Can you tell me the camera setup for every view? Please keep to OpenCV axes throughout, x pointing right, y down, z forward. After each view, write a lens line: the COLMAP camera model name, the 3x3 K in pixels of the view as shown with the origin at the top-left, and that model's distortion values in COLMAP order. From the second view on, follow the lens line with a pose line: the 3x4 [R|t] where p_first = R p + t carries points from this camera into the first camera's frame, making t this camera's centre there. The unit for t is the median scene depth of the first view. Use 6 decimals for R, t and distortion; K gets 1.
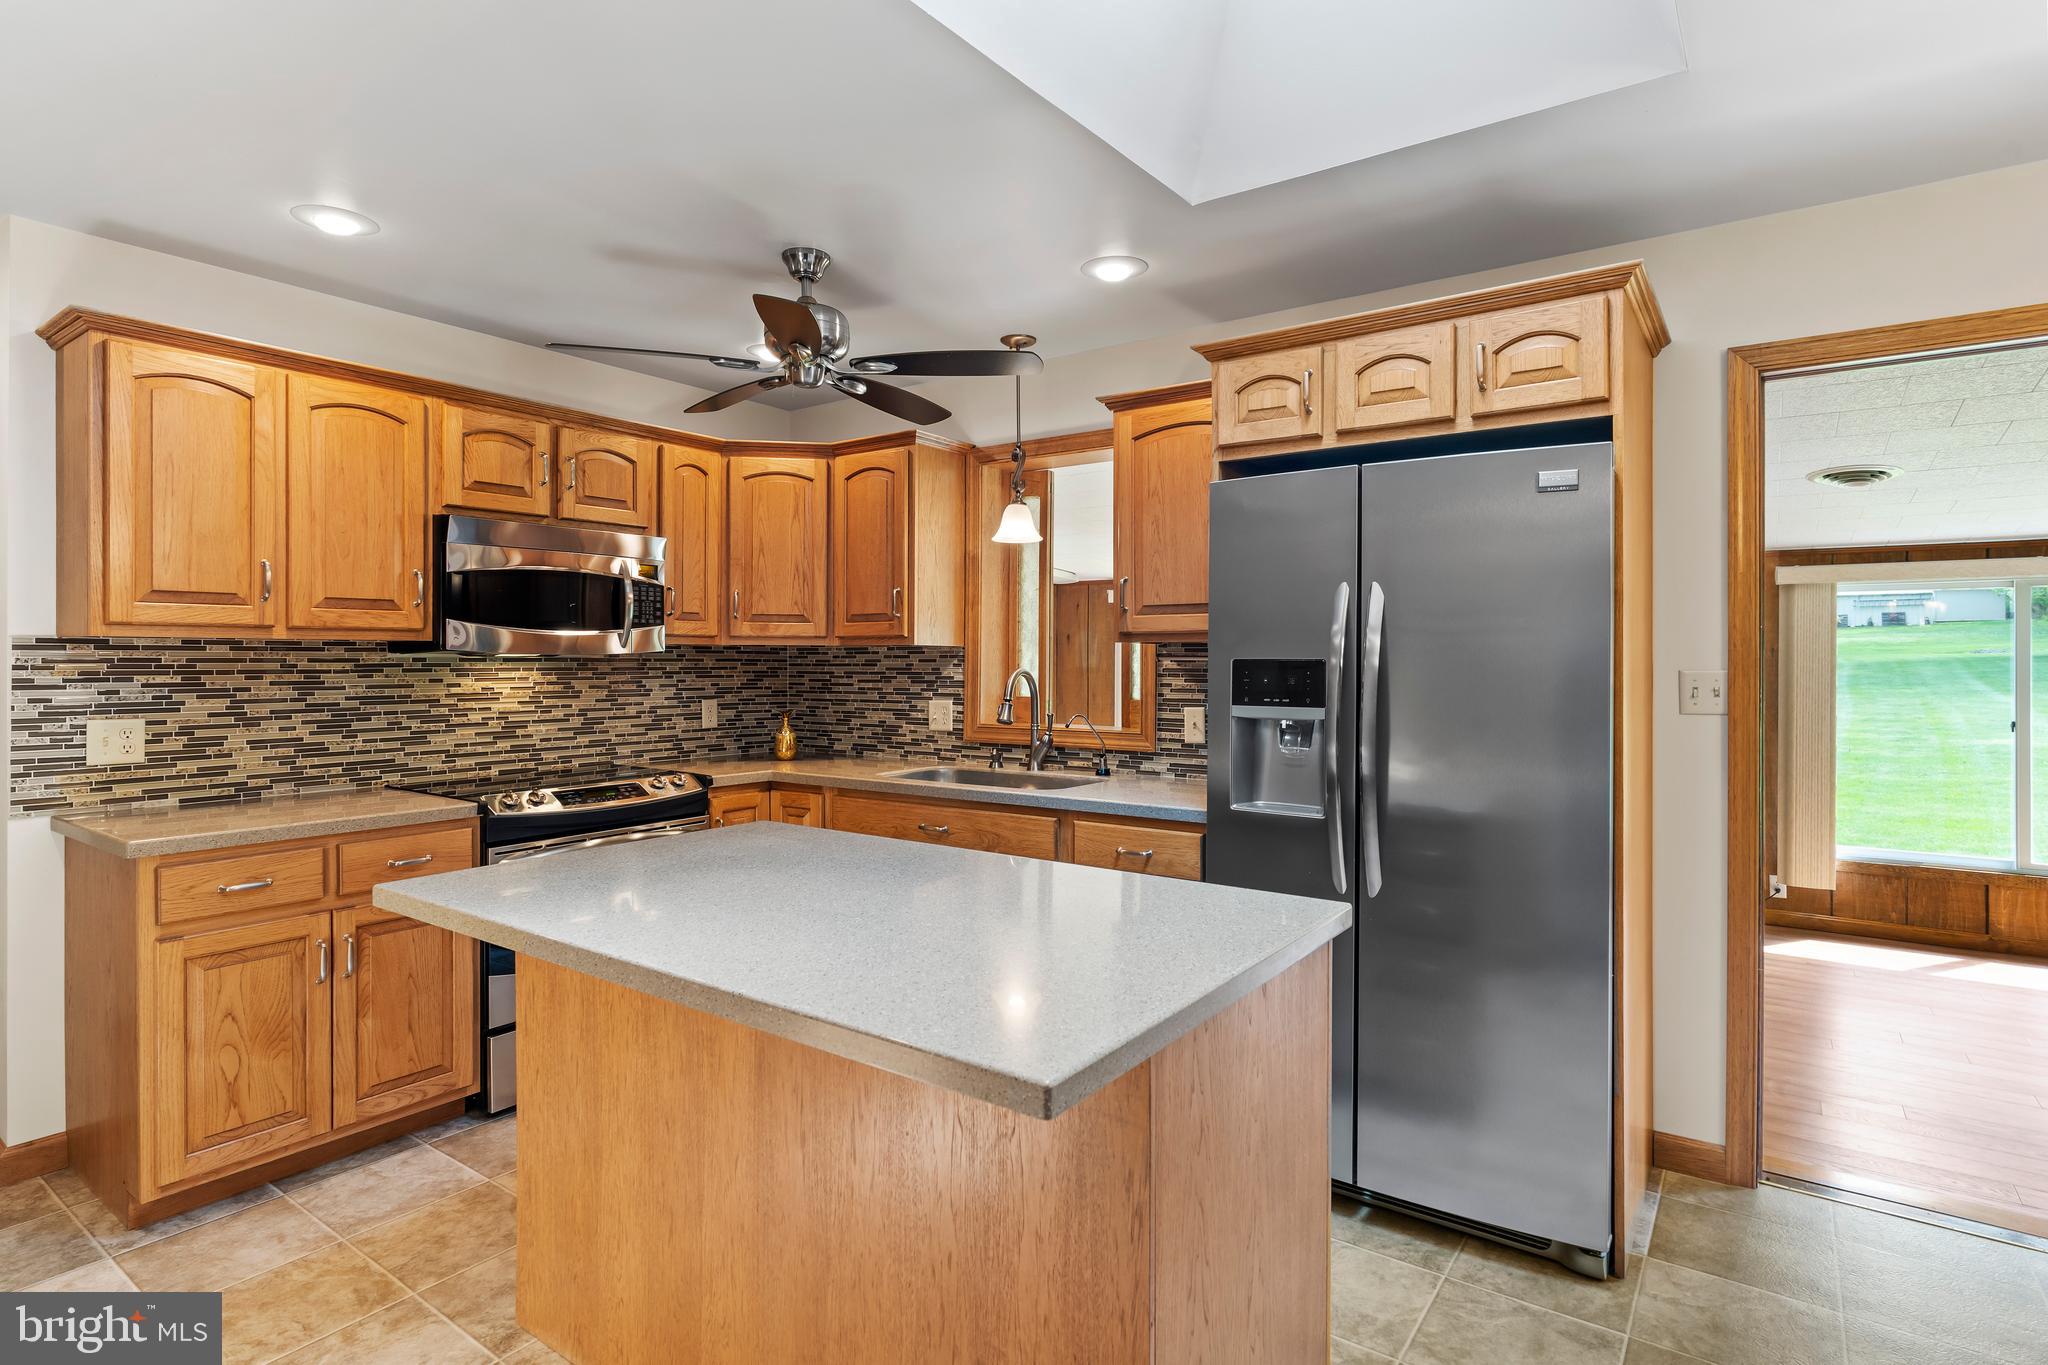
lens RADIAL K [[1066.7, 0, 1022.6], [0, 1066.7, 660.3], [0, 0, 1]] dist [-0.008371, 0.003655]
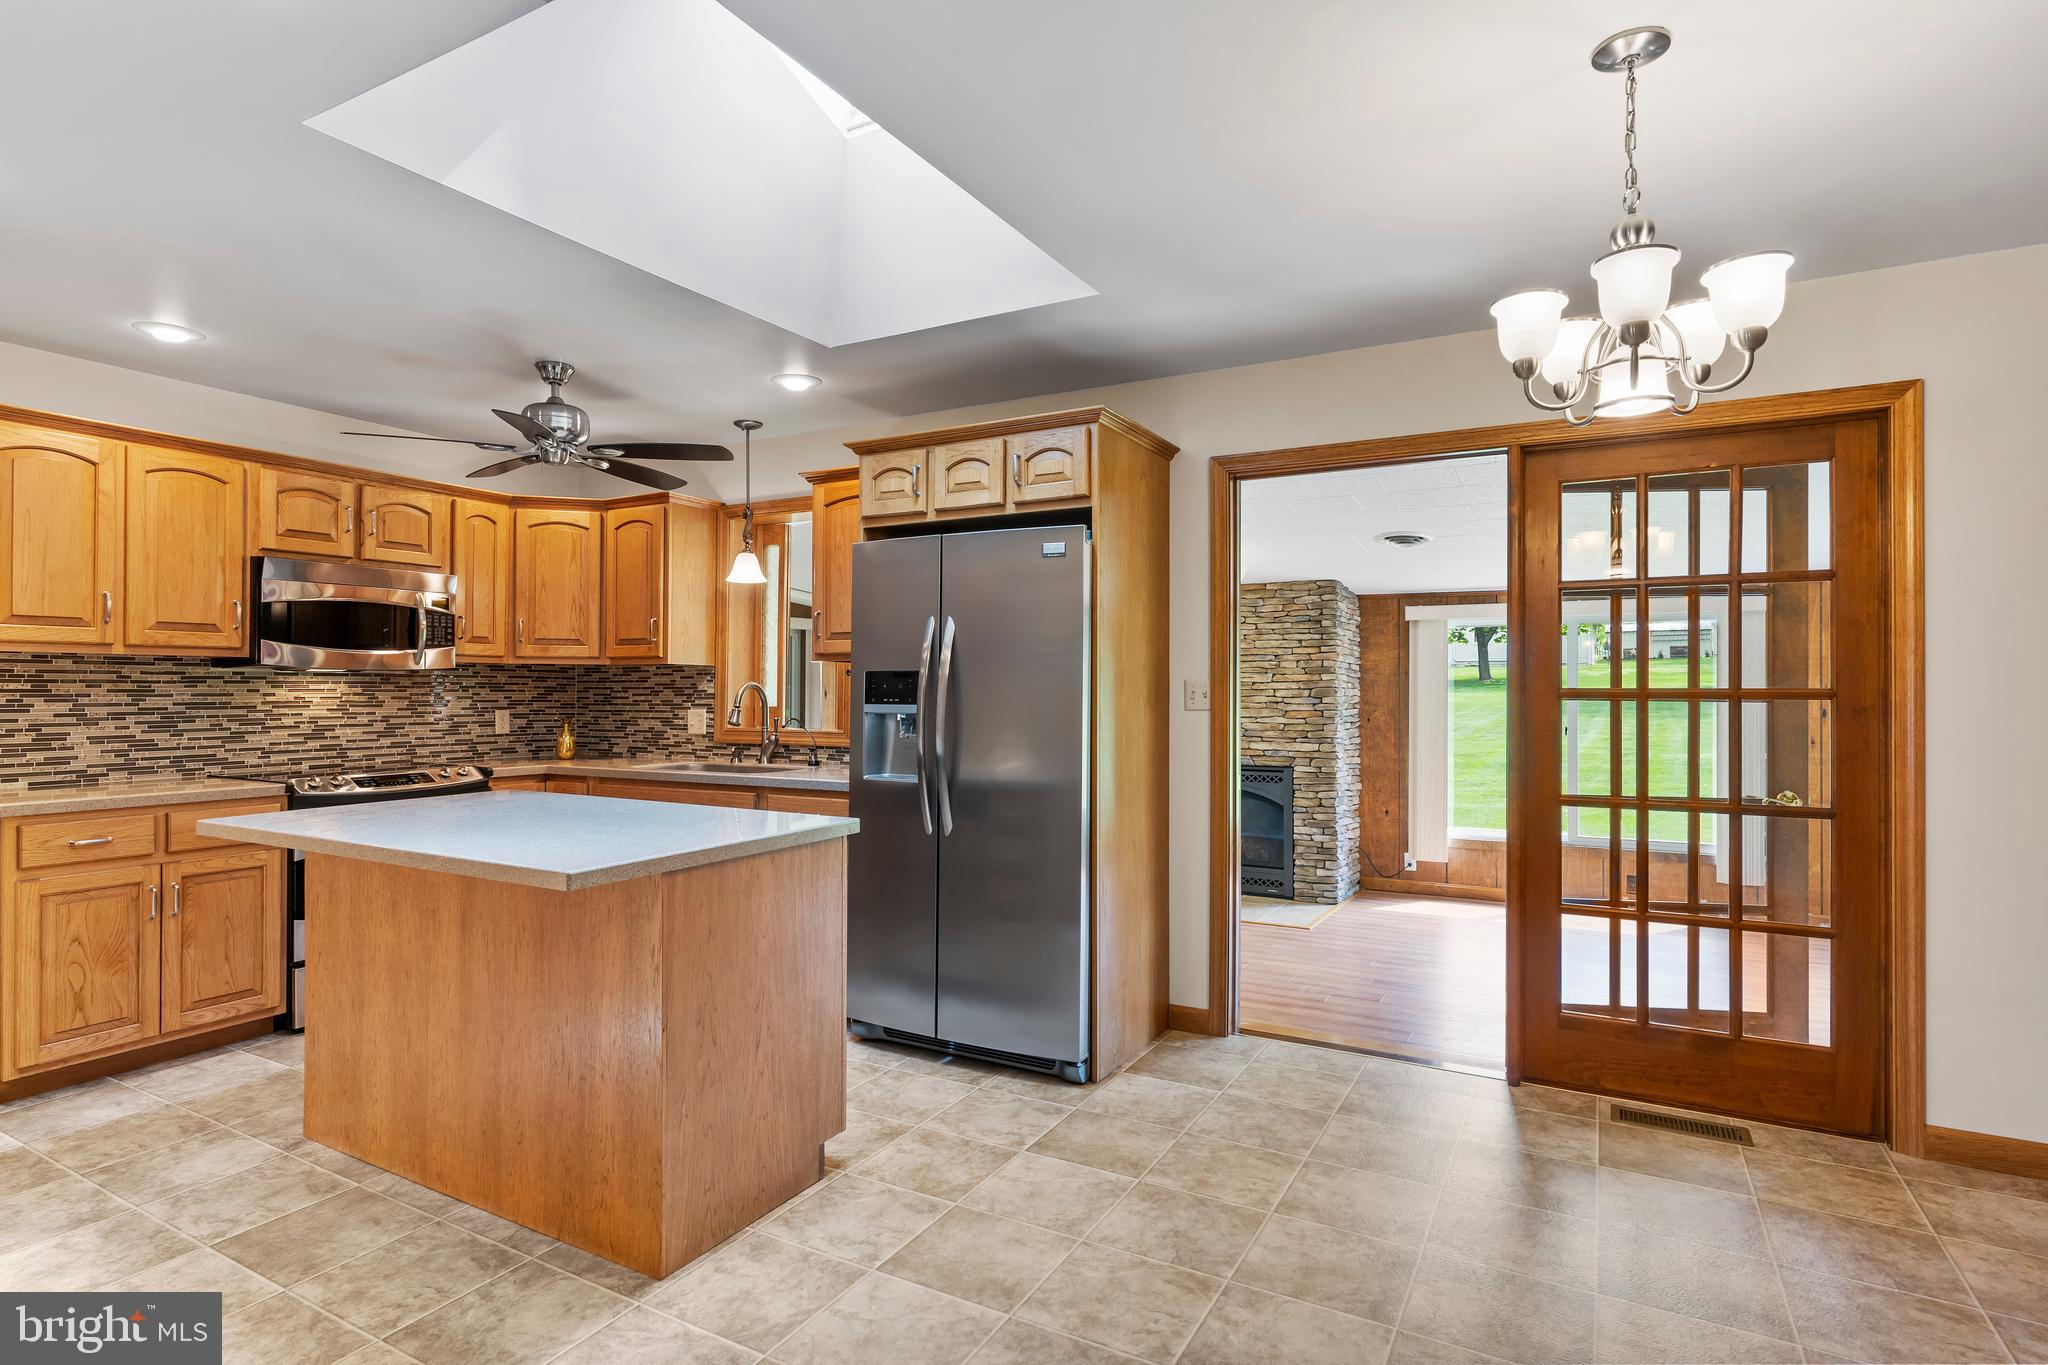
lens RADIAL K [[1066.7, 0, 1027.0], [0, 1066.7, 678.9], [0, 0, 1]] dist [-0.008371, 0.003655]
pose [[0.993340, 0.001468, 0.115207, 0.211687], [-0.000179, 0.999937, -0.011199, 0.021286], [-0.115216, 0.011104, 0.993278, -0.349432]]
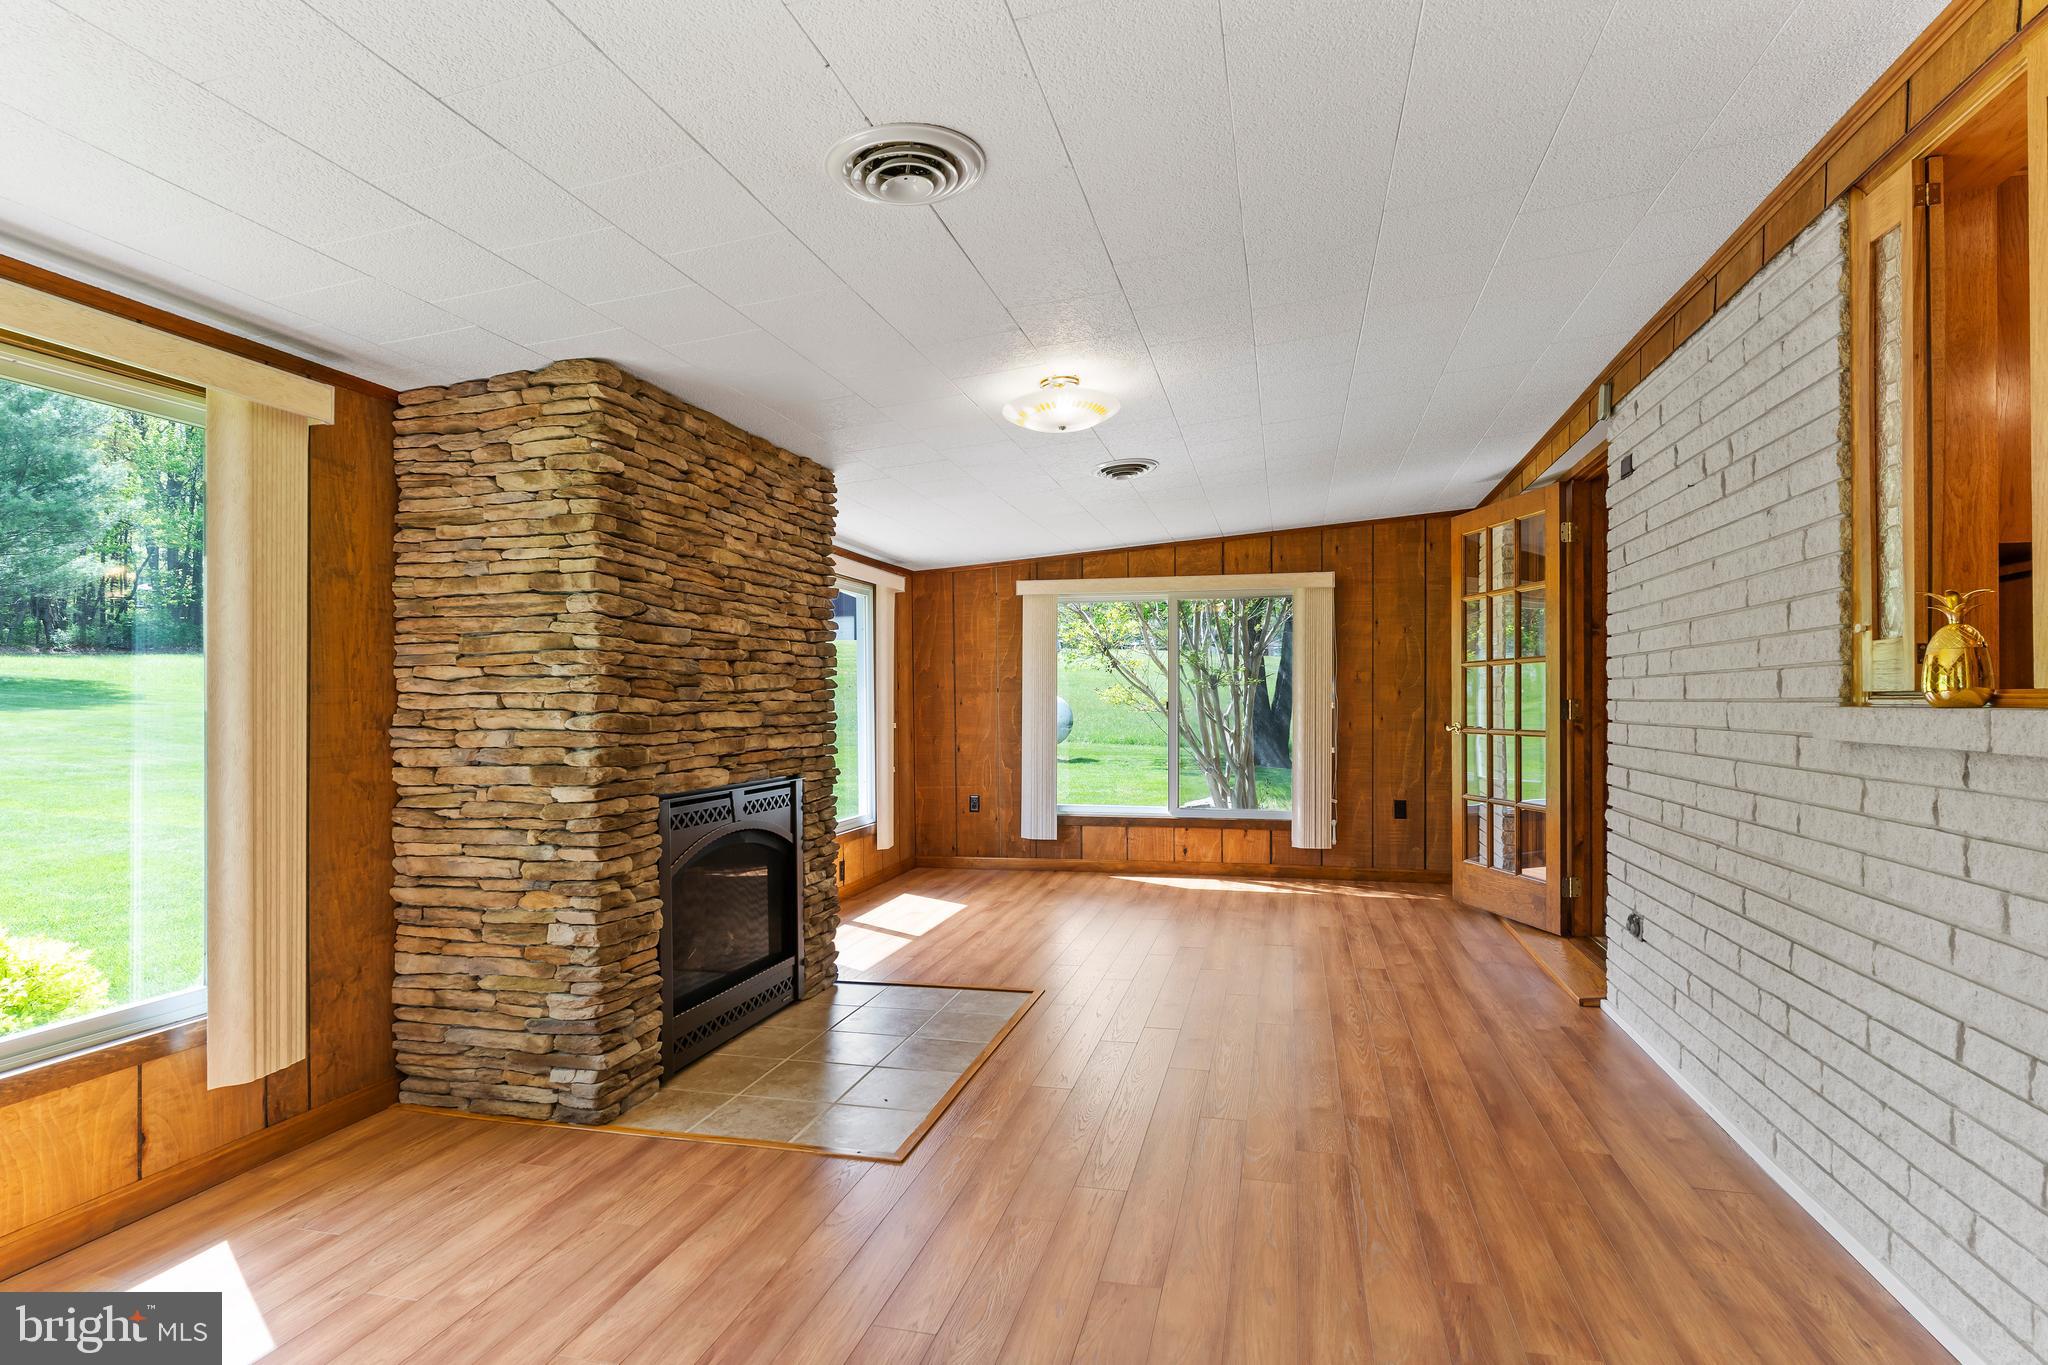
lens RADIAL K [[1066.7, 0, 1023.4], [0, 1066.7, 699.0], [0, 0, 1]] dist [-0.008371, 0.003655]
pose [[-0.374950, -0.003669, 0.927038, -0.272786], [-0.000356, 0.999993, 0.003814, 0.080547], [-0.927045, 0.001100, -0.374948, 1.959983]]
